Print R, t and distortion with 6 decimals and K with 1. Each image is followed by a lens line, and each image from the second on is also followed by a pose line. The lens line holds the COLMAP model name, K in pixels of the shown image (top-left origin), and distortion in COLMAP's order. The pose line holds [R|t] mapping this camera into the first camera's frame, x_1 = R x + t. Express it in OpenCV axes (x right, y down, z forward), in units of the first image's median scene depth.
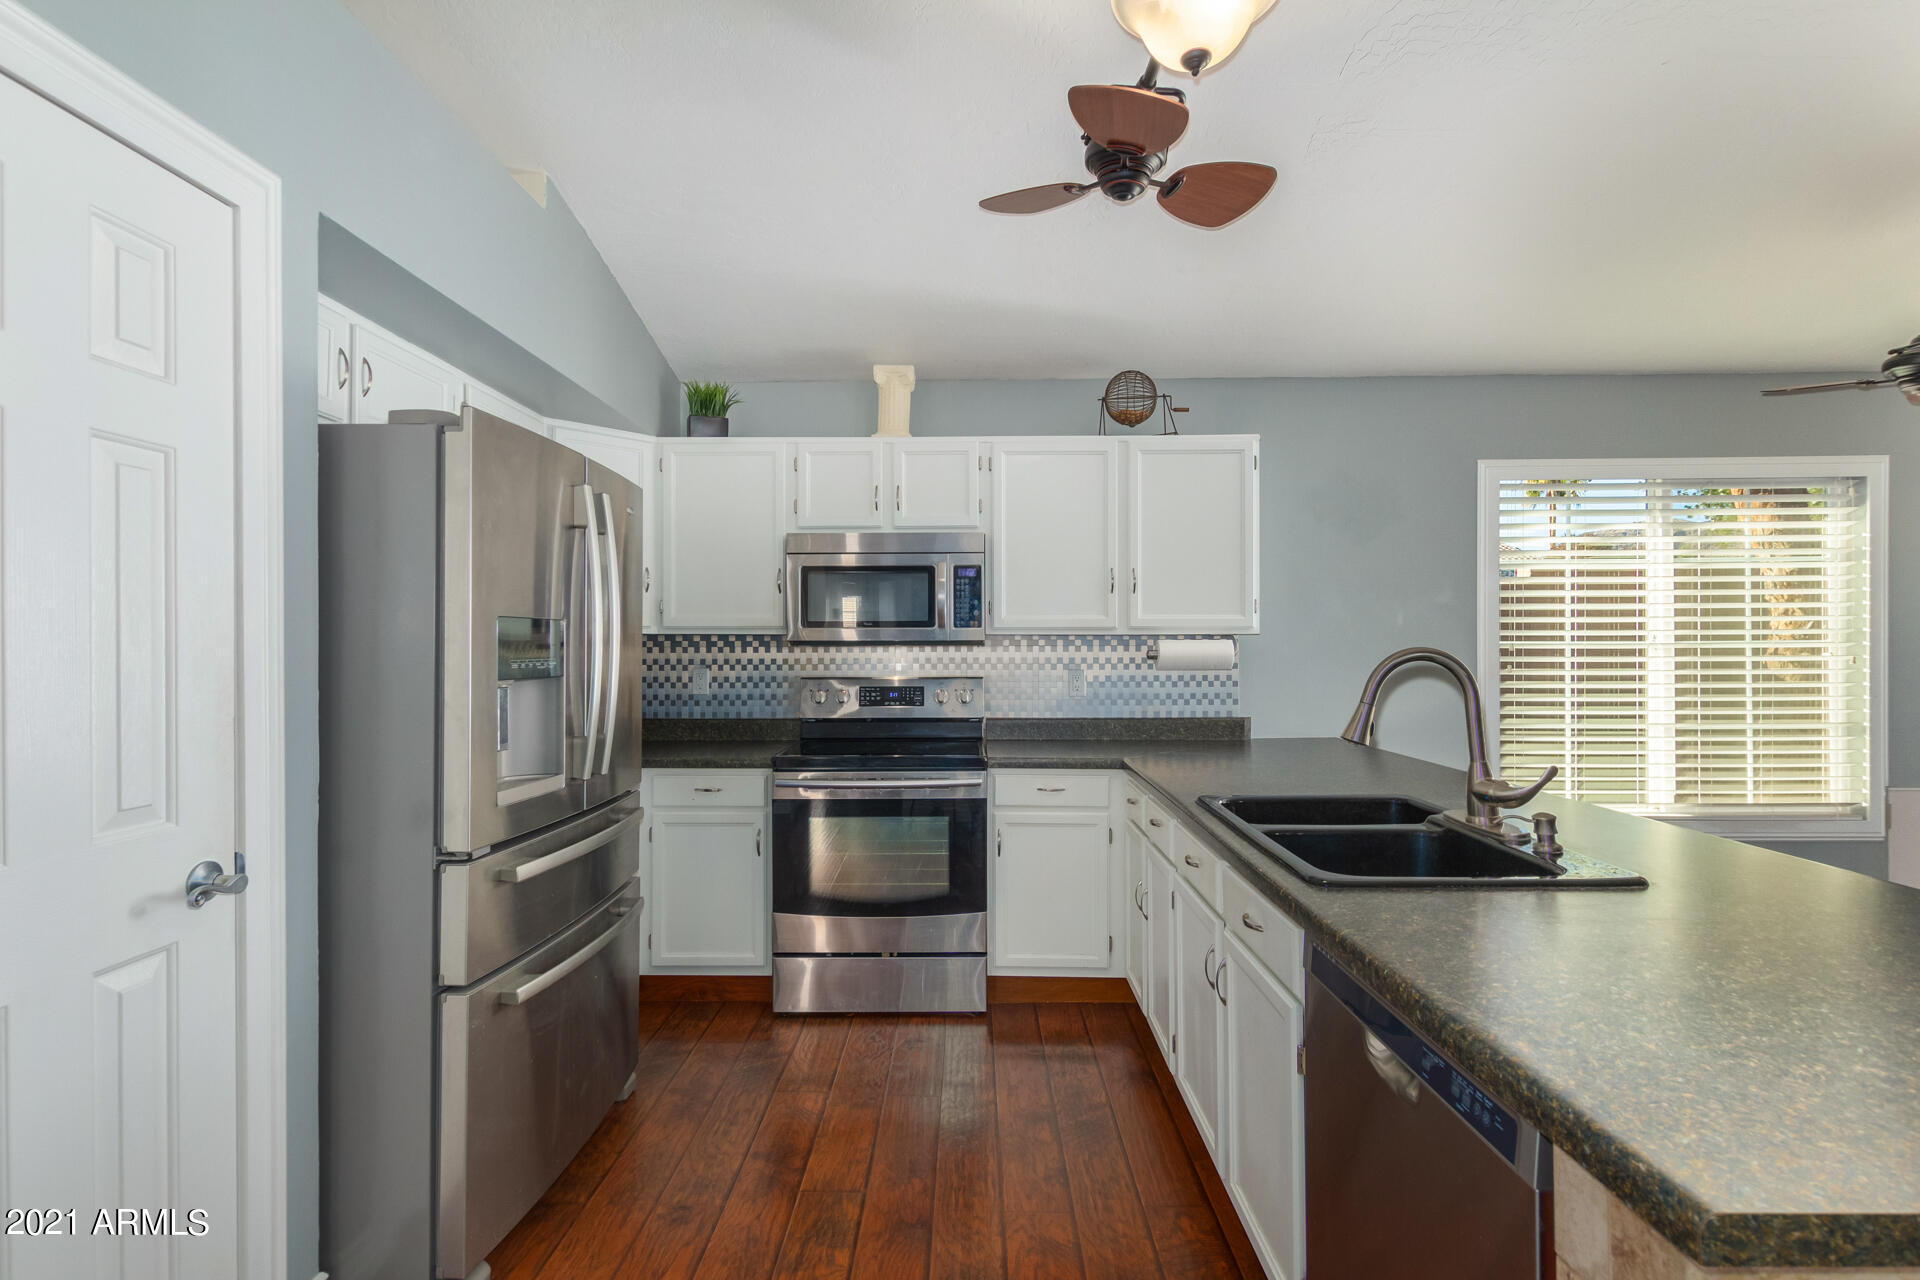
lens RADIAL K [[900.5, 0, 949.9], [0, 900.5, 649.4], [0, 0, 1]] dist [0.006445, -0.001202]
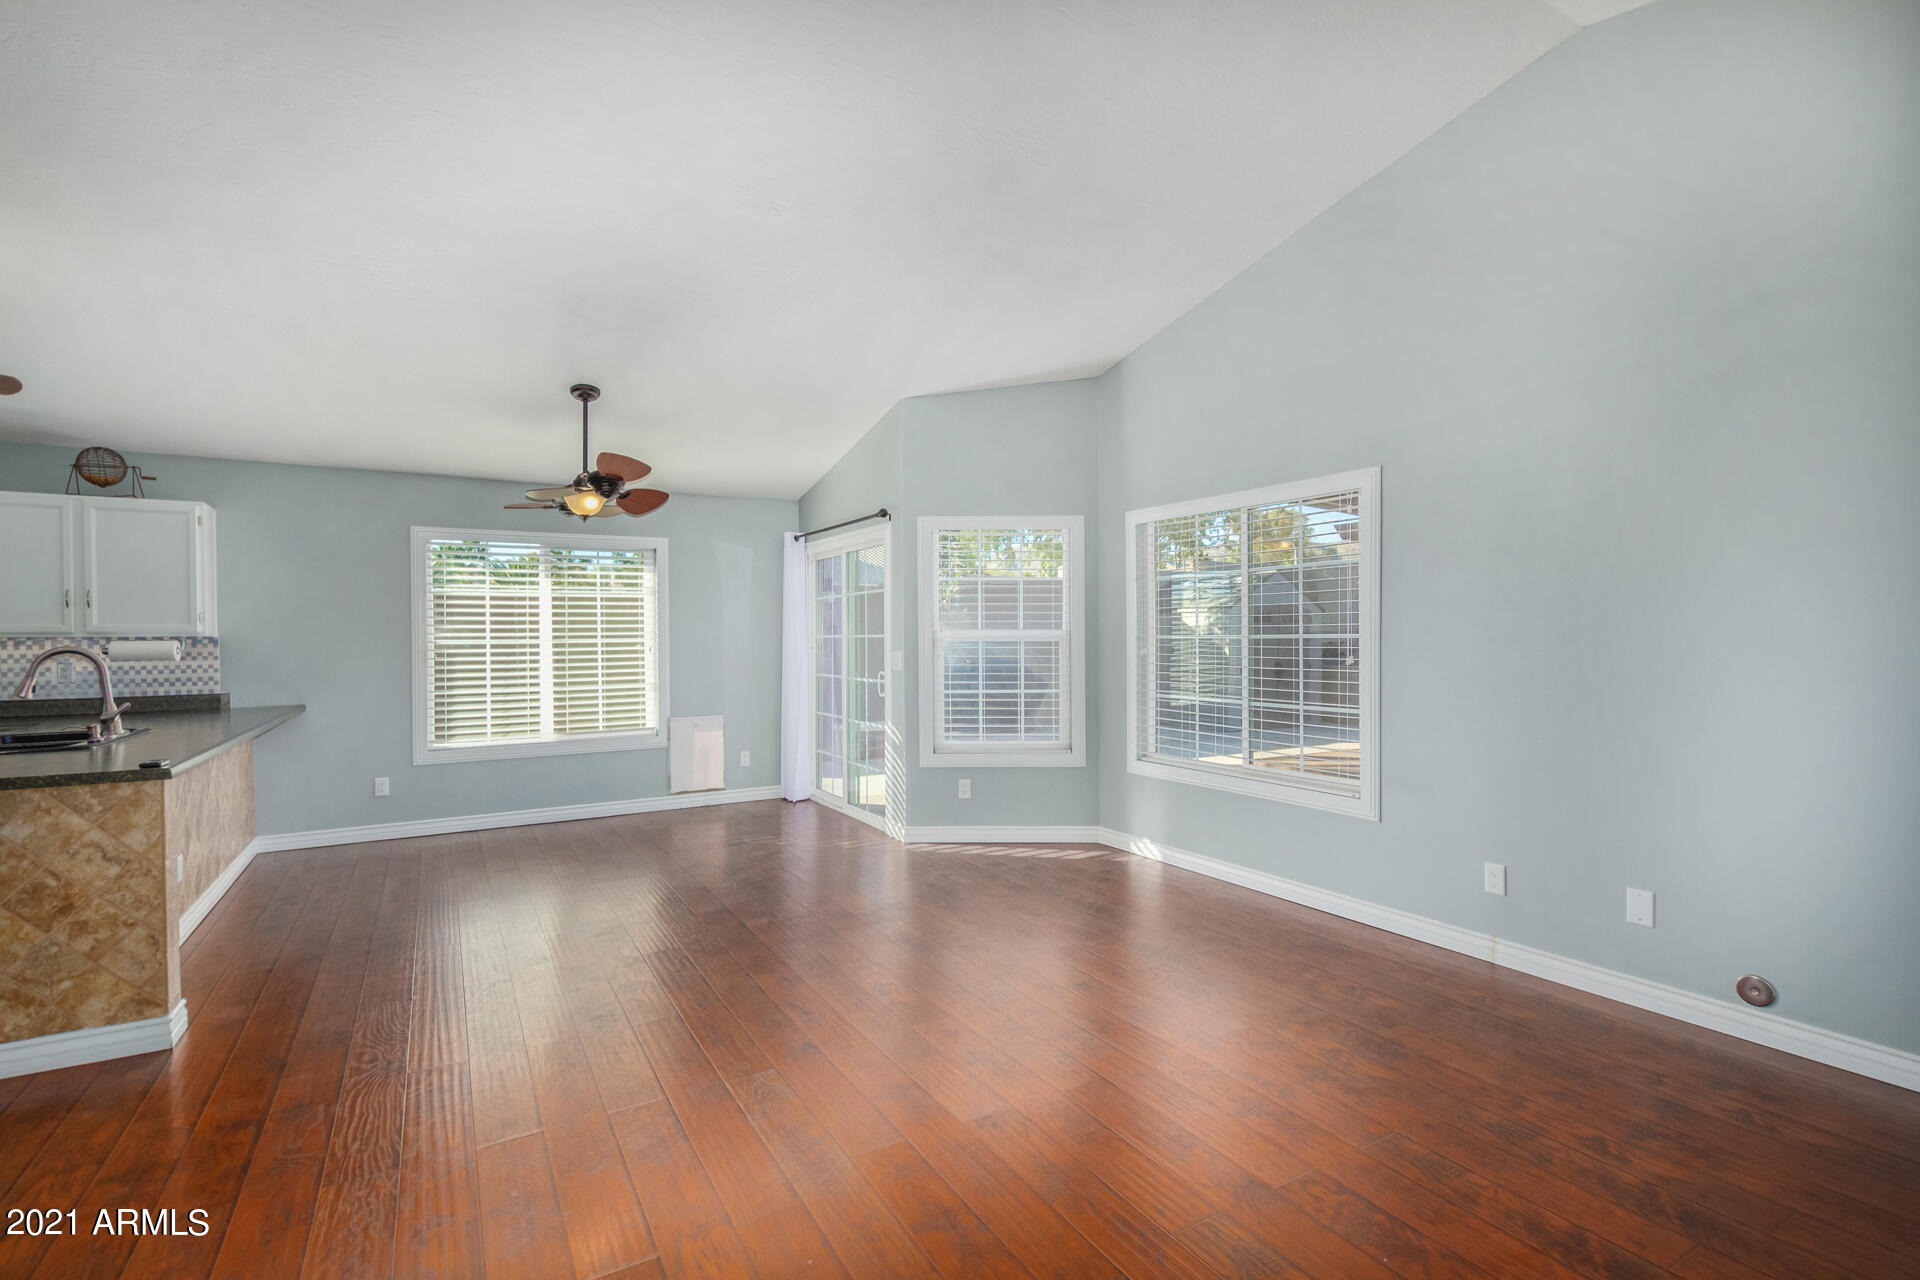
lens RADIAL K [[900.5, 0, 971.3], [0, 900.5, 637.6], [0, 0, 1]] dist [0.006445, -0.001202]
pose [[0.843239, -0.004681, 0.537519, 0.566036], [0.006991, 0.999973, -0.002260, -0.002666], [-0.537494, 0.005664, 0.843249, -0.878216]]
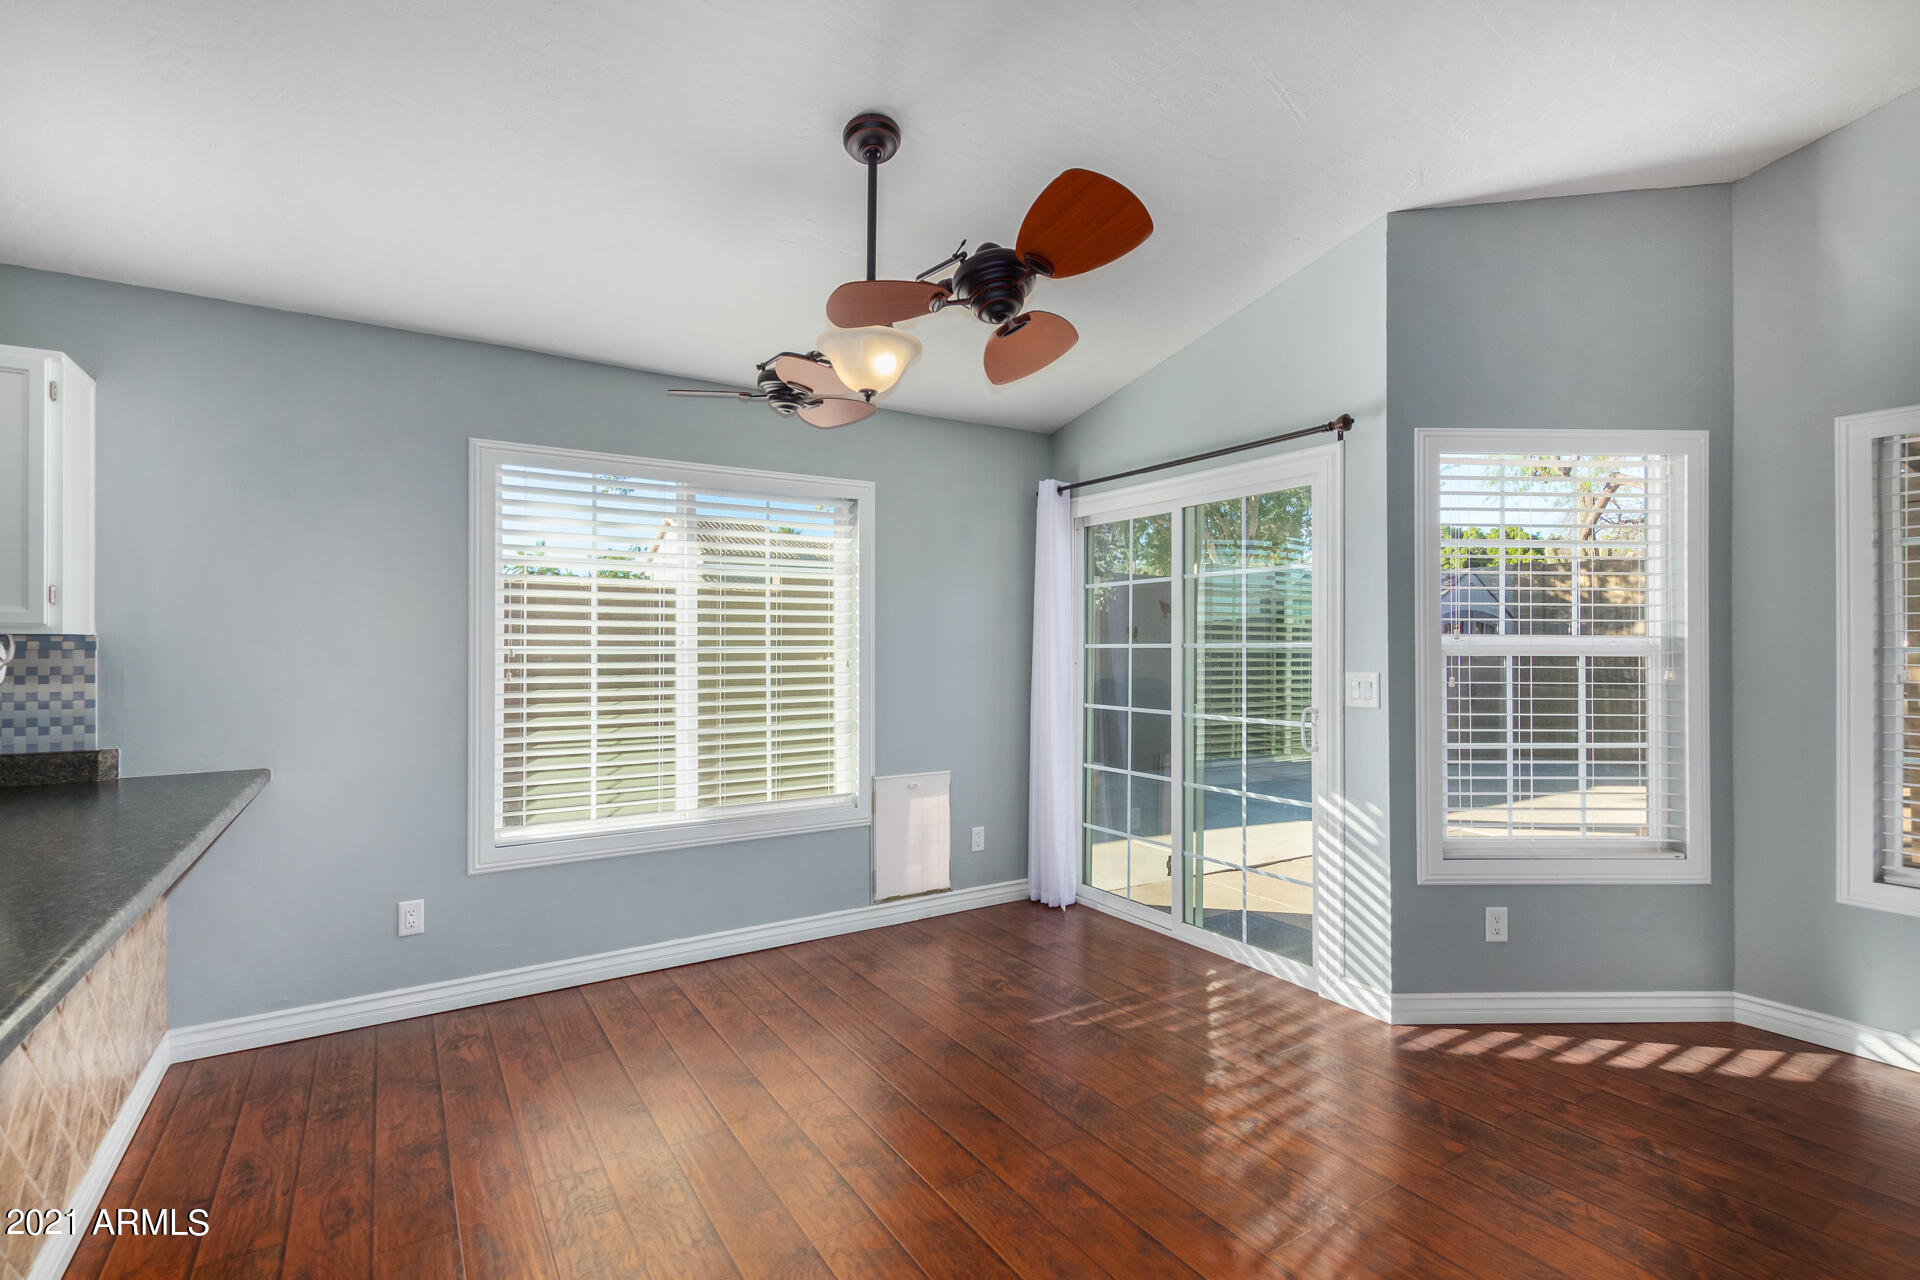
lens RADIAL K [[900.5, 0, 960.0], [0, 900.5, 636.4], [0, 0, 1]] dist [0.006445, -0.001202]
pose [[0.825229, 0.009668, 0.564716, 0.488162], [-0.000171, 0.999858, -0.016868, -0.003360], [-0.564798, 0.013824, 0.825113, 0.012901]]
